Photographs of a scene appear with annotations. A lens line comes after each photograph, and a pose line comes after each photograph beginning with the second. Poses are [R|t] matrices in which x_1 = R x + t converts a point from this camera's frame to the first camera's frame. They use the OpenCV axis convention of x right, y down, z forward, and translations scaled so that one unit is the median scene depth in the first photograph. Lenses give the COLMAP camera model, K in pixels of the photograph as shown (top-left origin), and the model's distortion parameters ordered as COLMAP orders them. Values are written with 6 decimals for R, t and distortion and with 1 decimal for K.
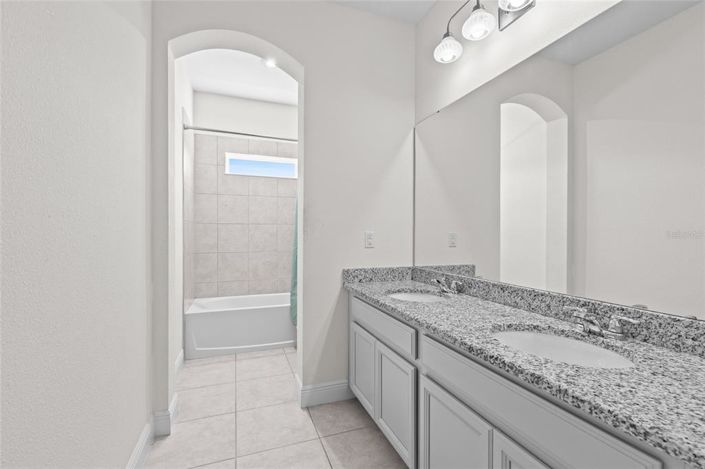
lens RADIAL K [[319.3, 0, 355.3], [0, 319.3, 234.3], [0, 0, 1]] dist [0.002151, 0.000083]
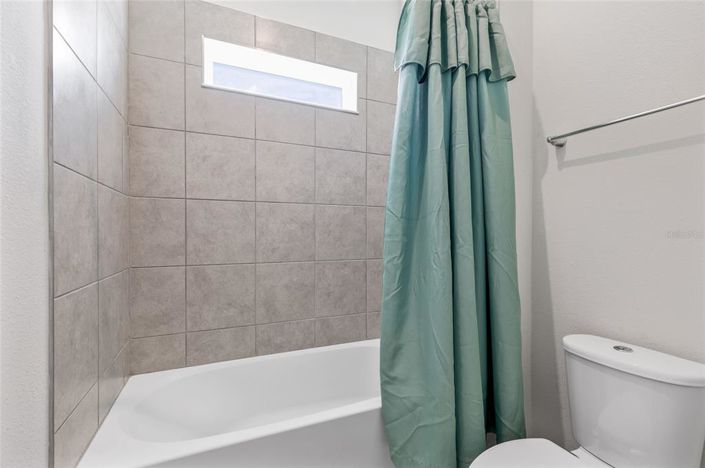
lens RADIAL K [[319.3, 0, 350.5], [0, 319.3, 234.2], [0, 0, 1]] dist [0.002151, 0.000083]
pose [[0.999171, -0.000560, 0.040708, -0.219675], [0.000536, 1.000000, 0.000600, 0.015410], [-0.040708, -0.000578, 0.999171, 0.544341]]
